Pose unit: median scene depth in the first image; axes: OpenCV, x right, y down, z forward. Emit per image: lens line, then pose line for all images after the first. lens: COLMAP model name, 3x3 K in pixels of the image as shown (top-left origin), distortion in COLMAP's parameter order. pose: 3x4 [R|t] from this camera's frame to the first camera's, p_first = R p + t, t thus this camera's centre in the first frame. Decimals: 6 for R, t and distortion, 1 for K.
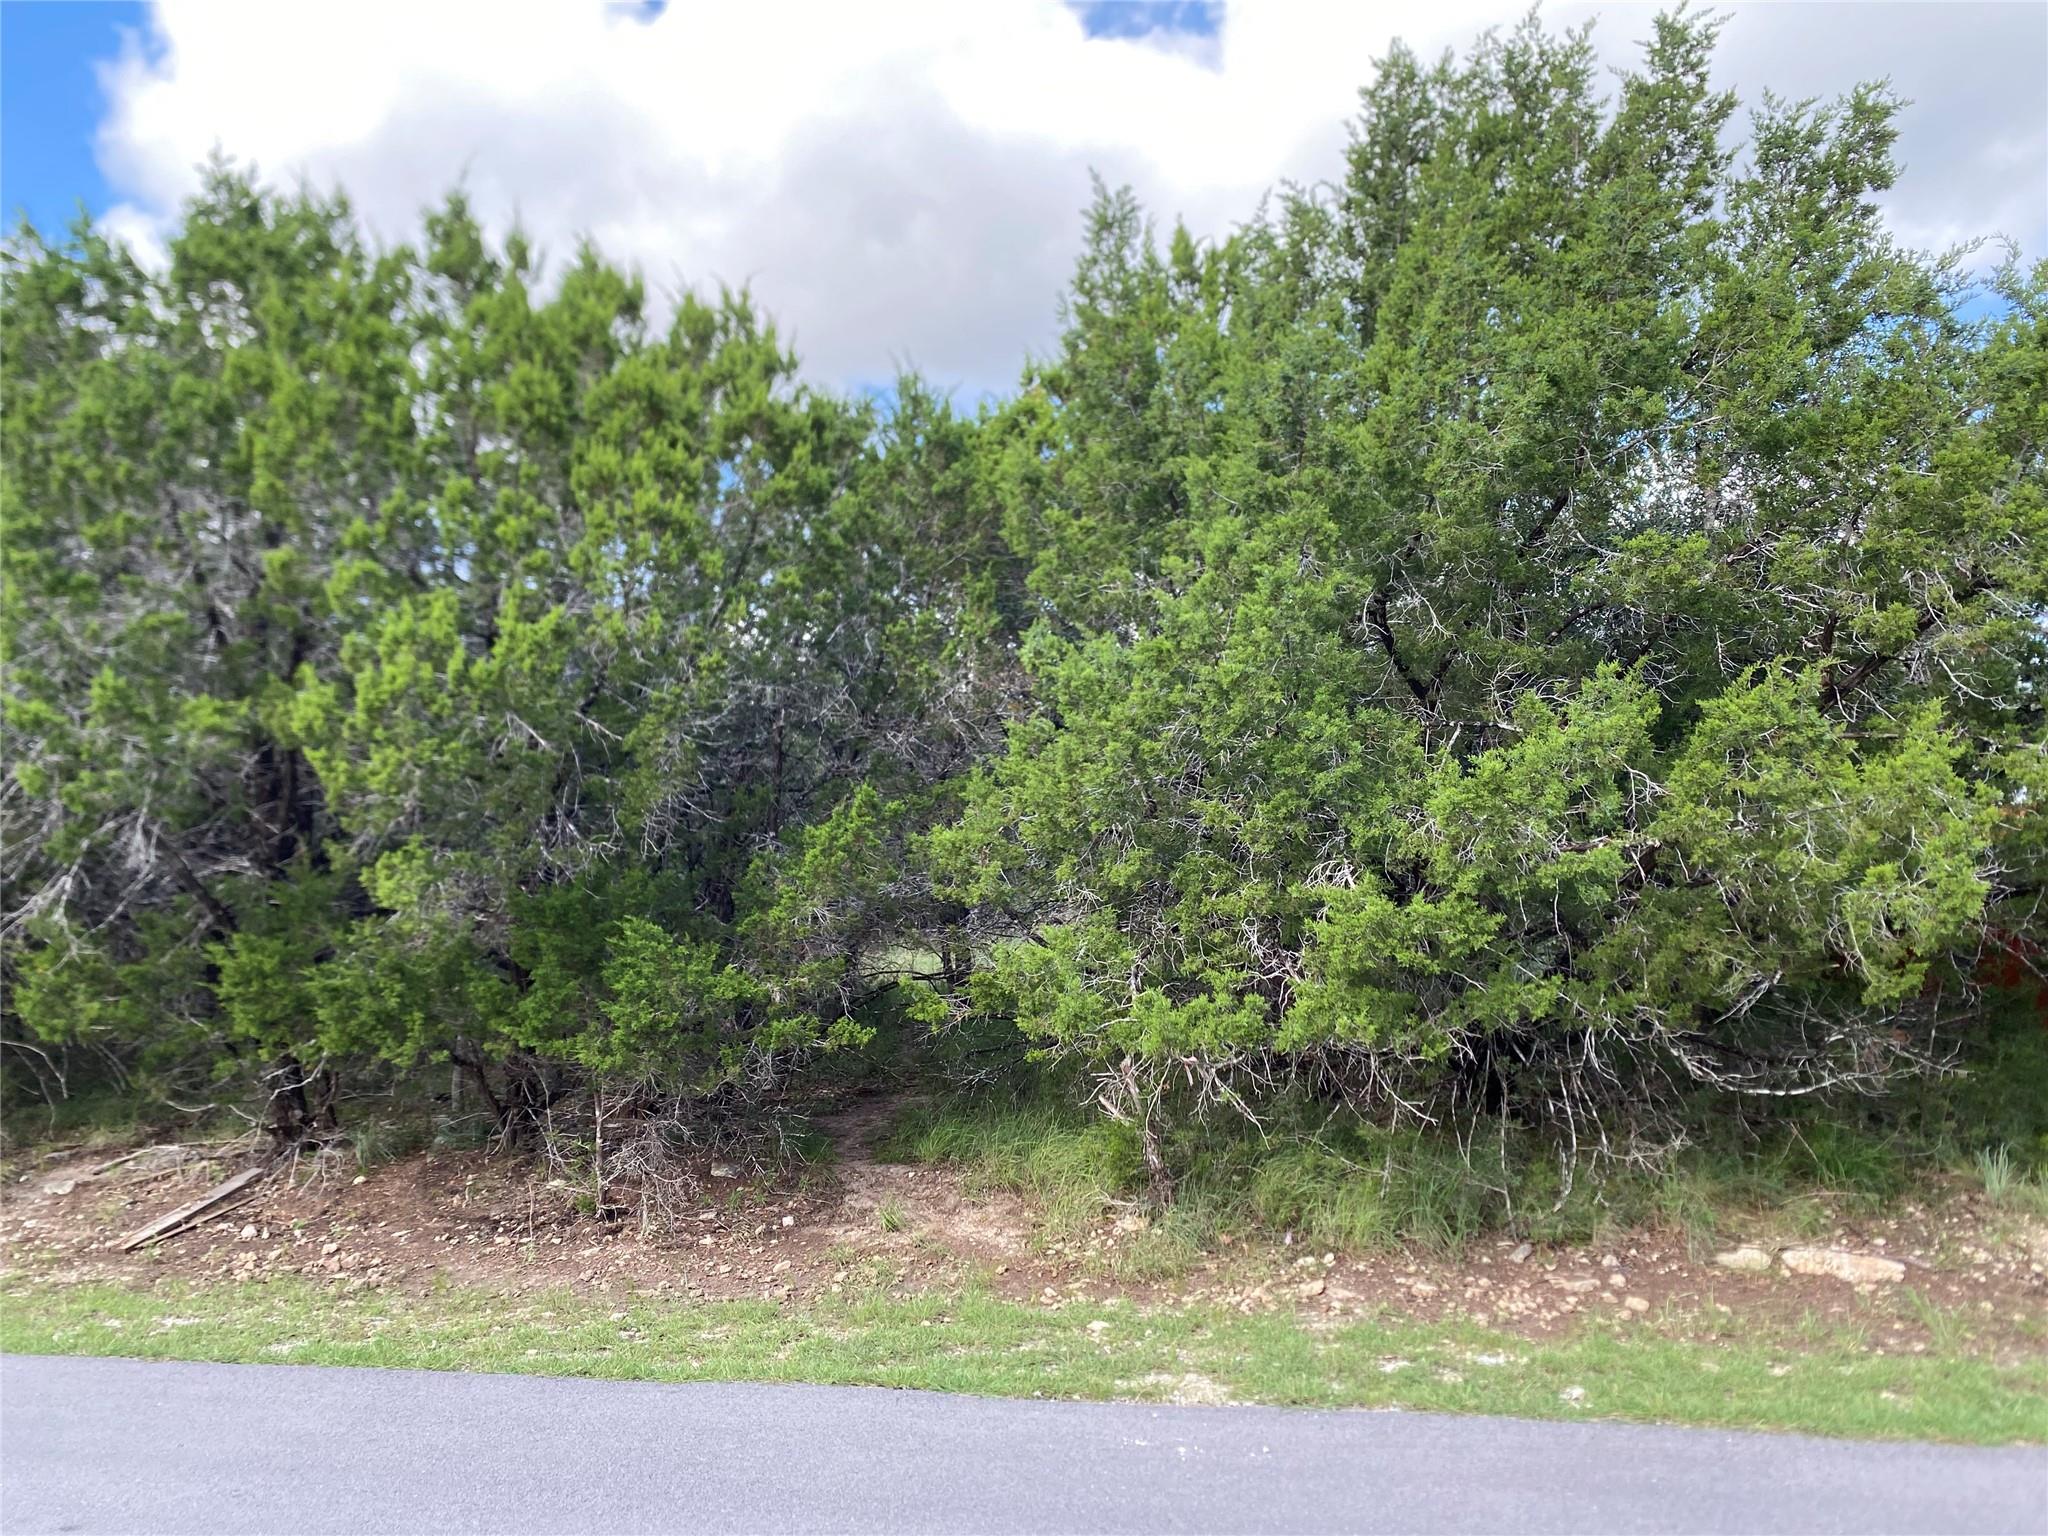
lens RADIAL K [[1547.1, 0, 1055.5], [0, 1547.1, 722.1], [0, 0, 1]] dist [-0.008349, 0.001628]
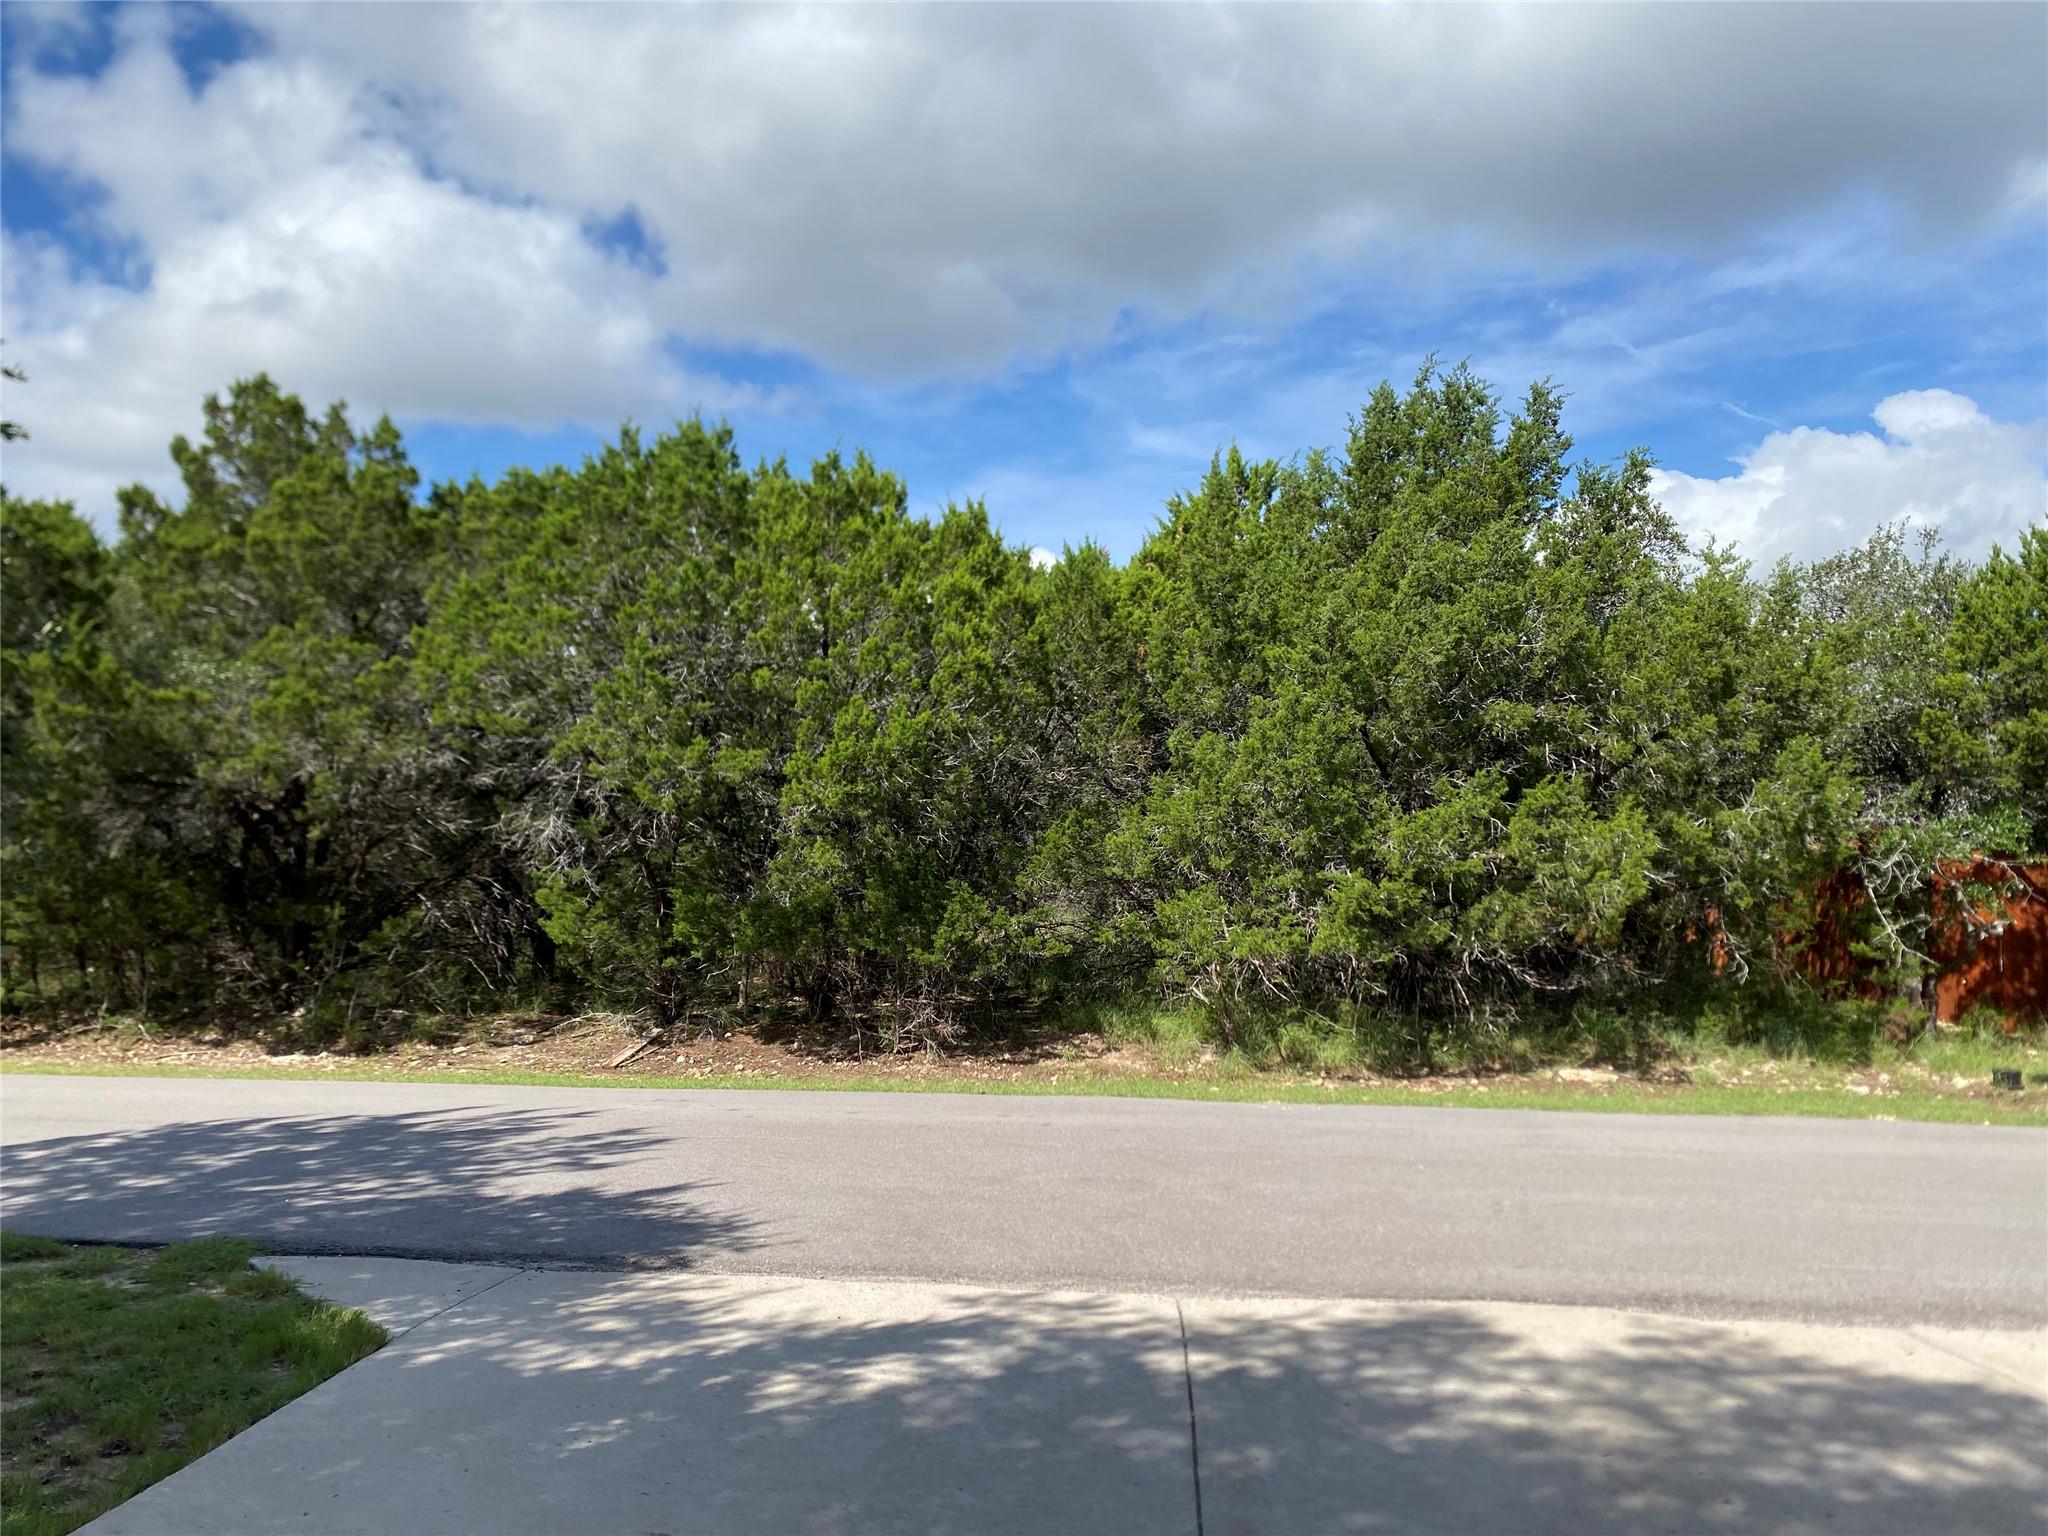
lens RADIAL K [[1547.1, 0, 1022.5], [0, 1547.1, 769.2], [0, 0, 1]] dist [-0.008349, 0.001628]
pose [[0.998641, 0.034256, 0.039275, -0.291723], [-0.035851, 0.998530, 0.040641, -0.087882], [-0.037825, -0.041994, 0.998402, -0.902864]]
